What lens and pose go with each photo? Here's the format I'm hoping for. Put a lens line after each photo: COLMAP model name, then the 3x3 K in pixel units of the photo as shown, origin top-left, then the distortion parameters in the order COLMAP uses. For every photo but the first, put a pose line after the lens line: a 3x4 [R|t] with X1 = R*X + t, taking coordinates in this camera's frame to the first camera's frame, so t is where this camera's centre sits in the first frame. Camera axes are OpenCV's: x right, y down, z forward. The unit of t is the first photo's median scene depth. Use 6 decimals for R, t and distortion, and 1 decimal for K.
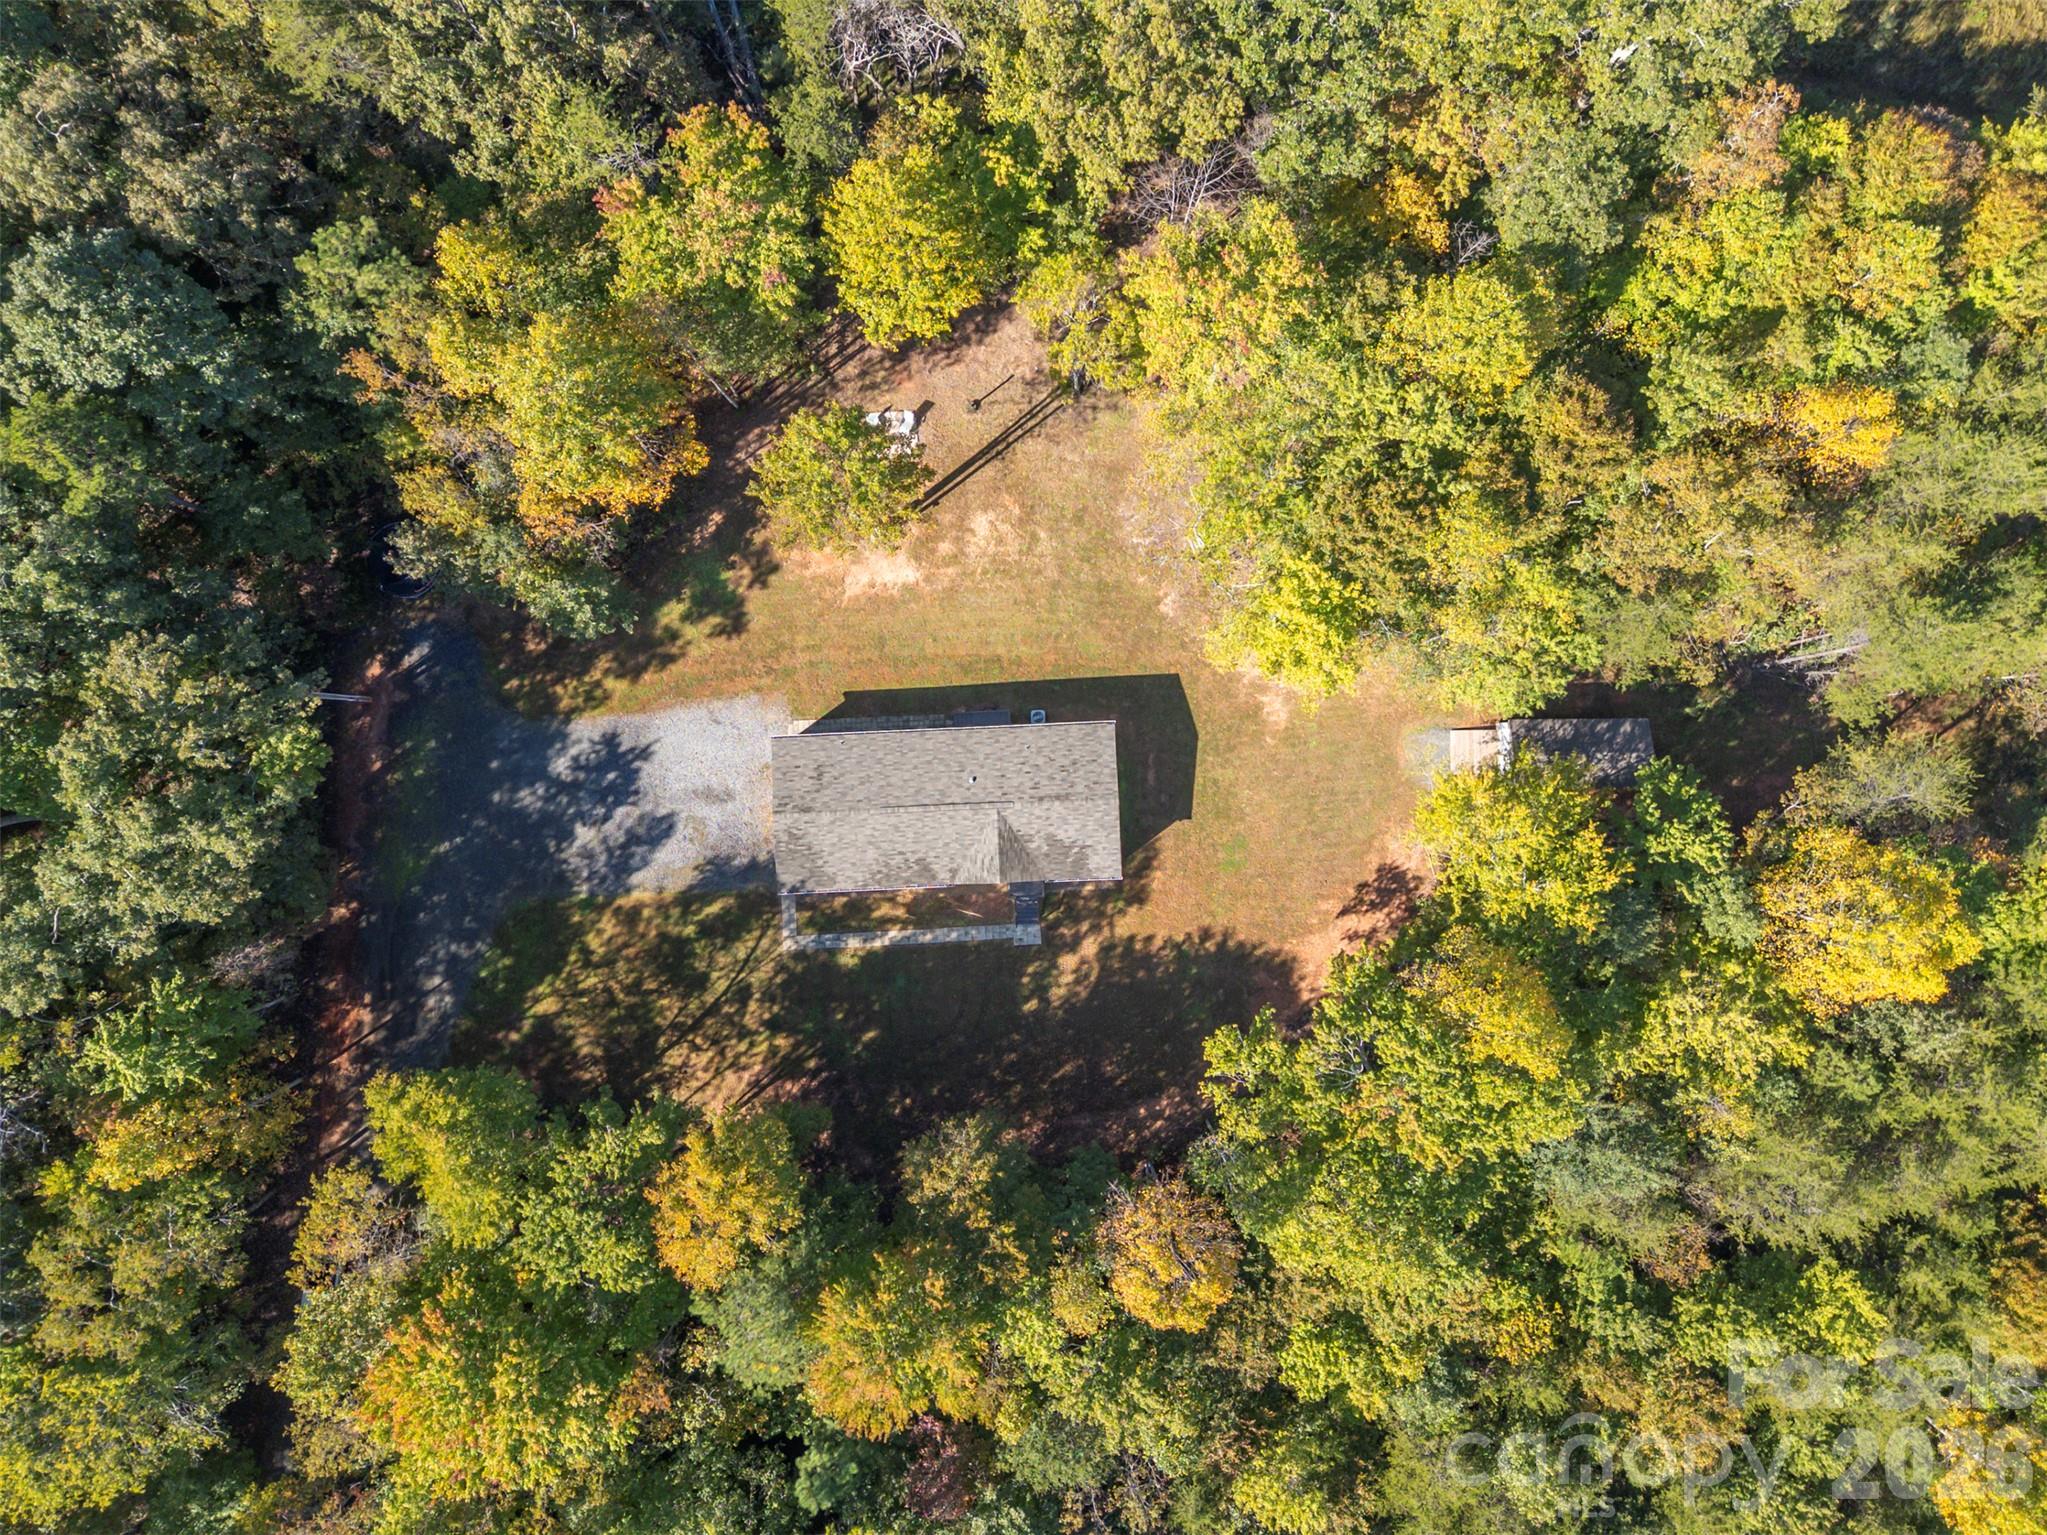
lens RADIAL K [[1484.8, 0, 1023.5], [0, 1484.8, 767.5], [0, 0, 1]] dist [0.063688, -0.052826]
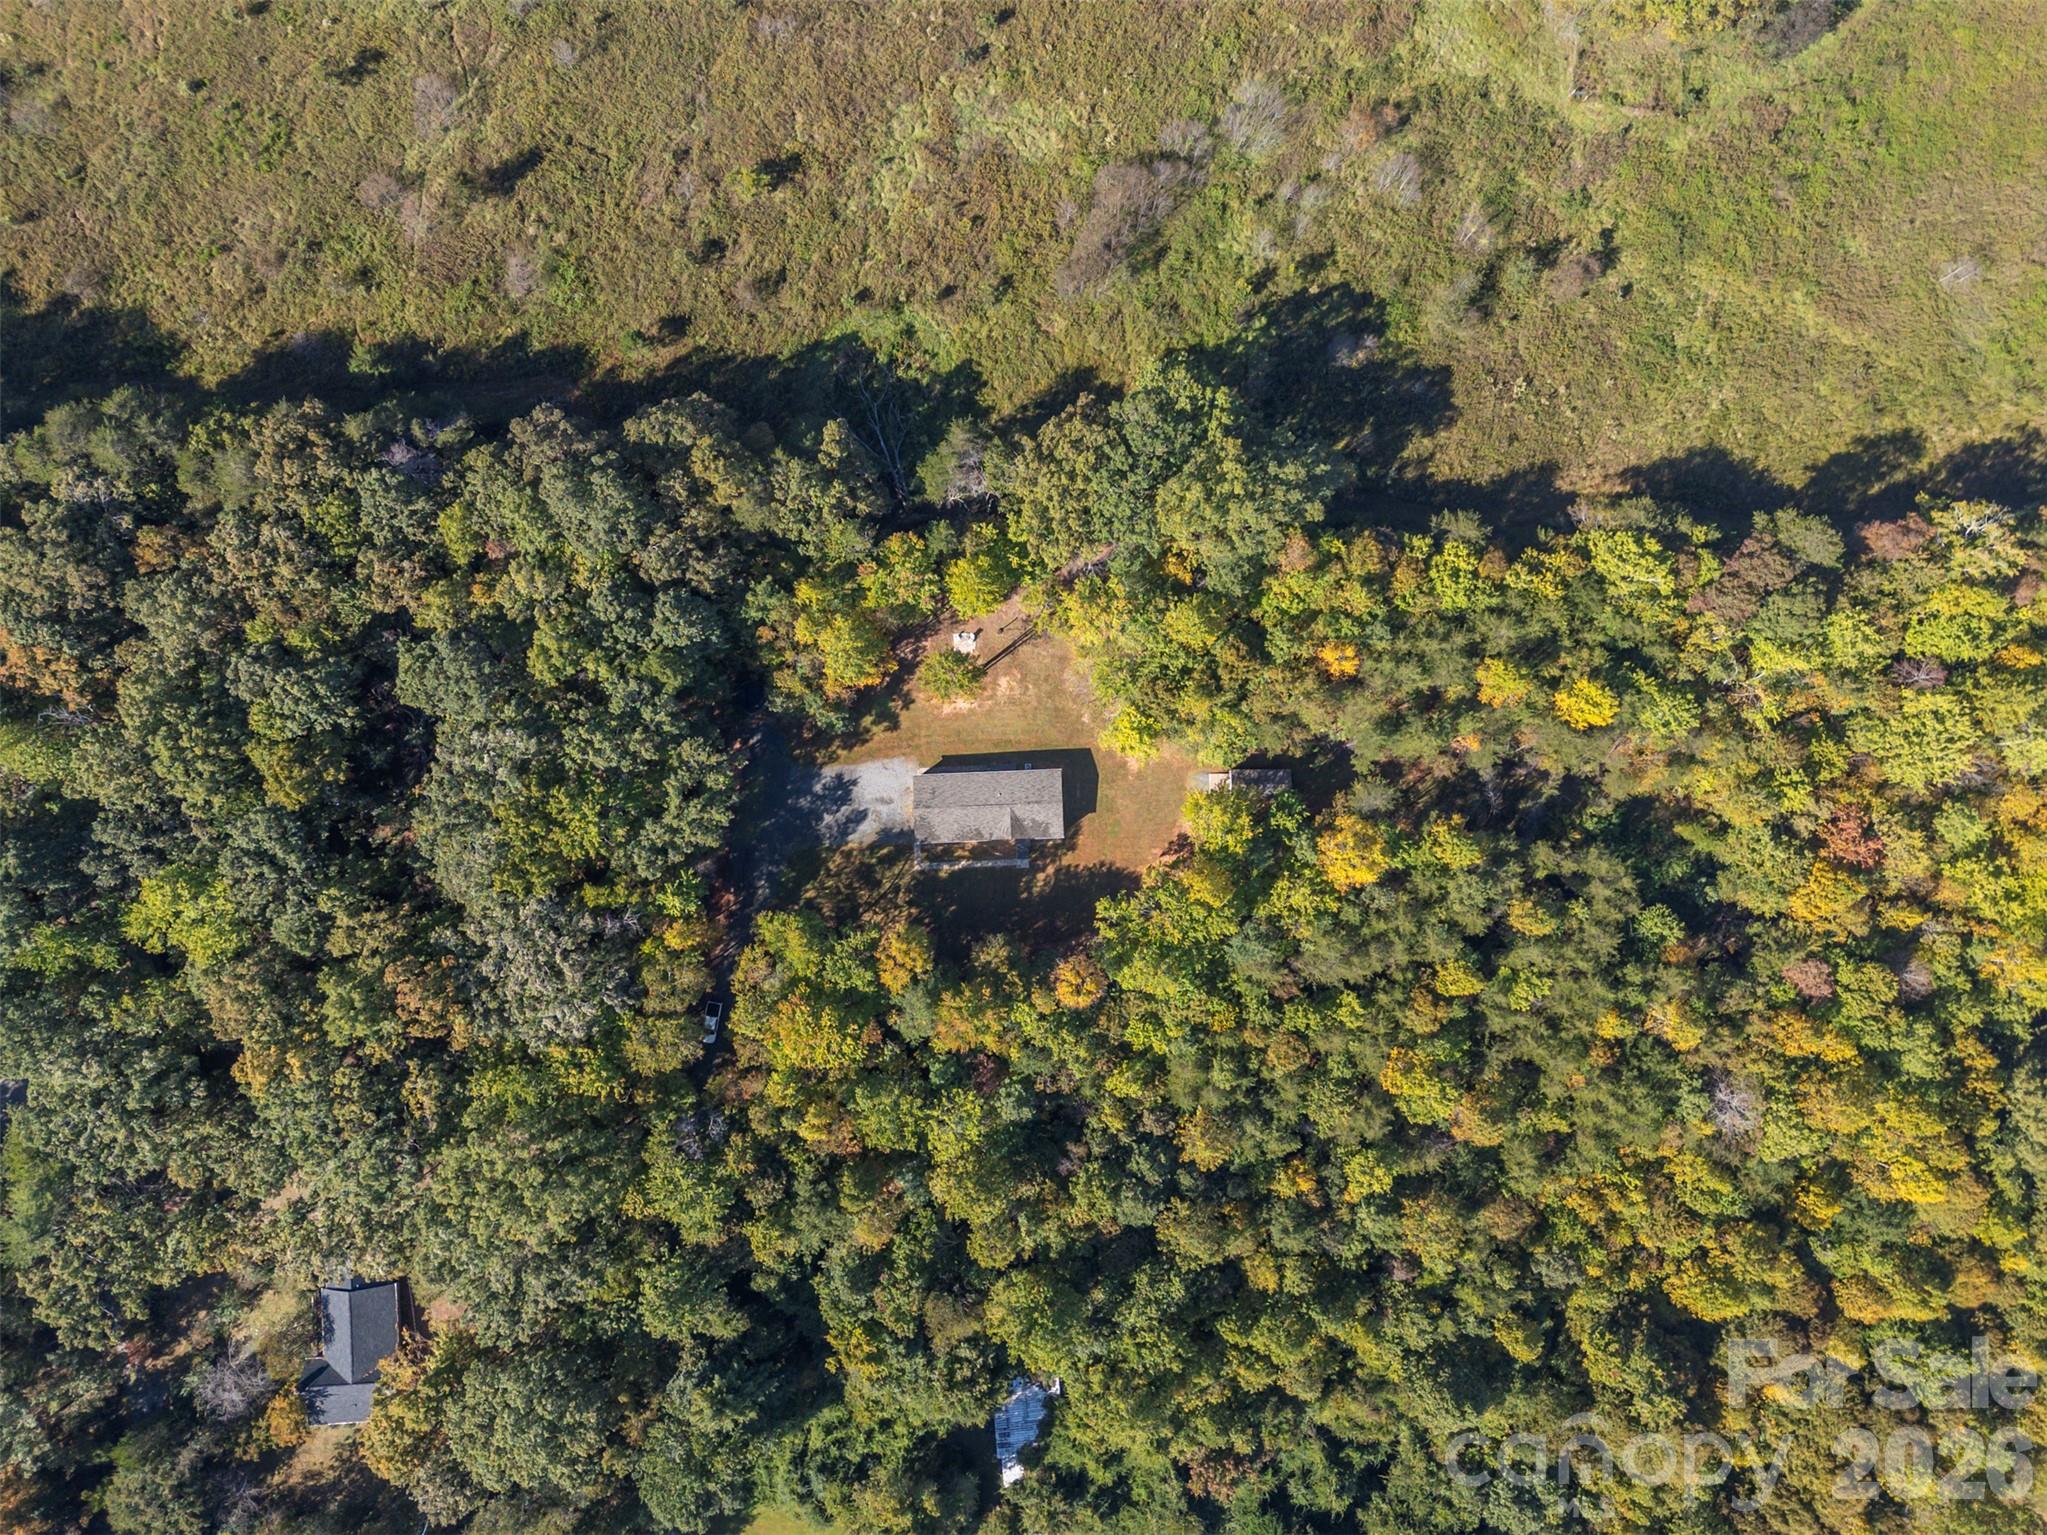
lens RADIAL K [[1484.8, 0, 1023.5], [0, 1484.8, 767.5], [0, 0, 1]] dist [0.063688, -0.052826]
pose [[0.999979, 0.004512, 0.004662, -0.008847], [-0.004444, 0.999884, -0.014571, -0.000623], [-0.004727, 0.014550, 0.999883, -1.478402]]
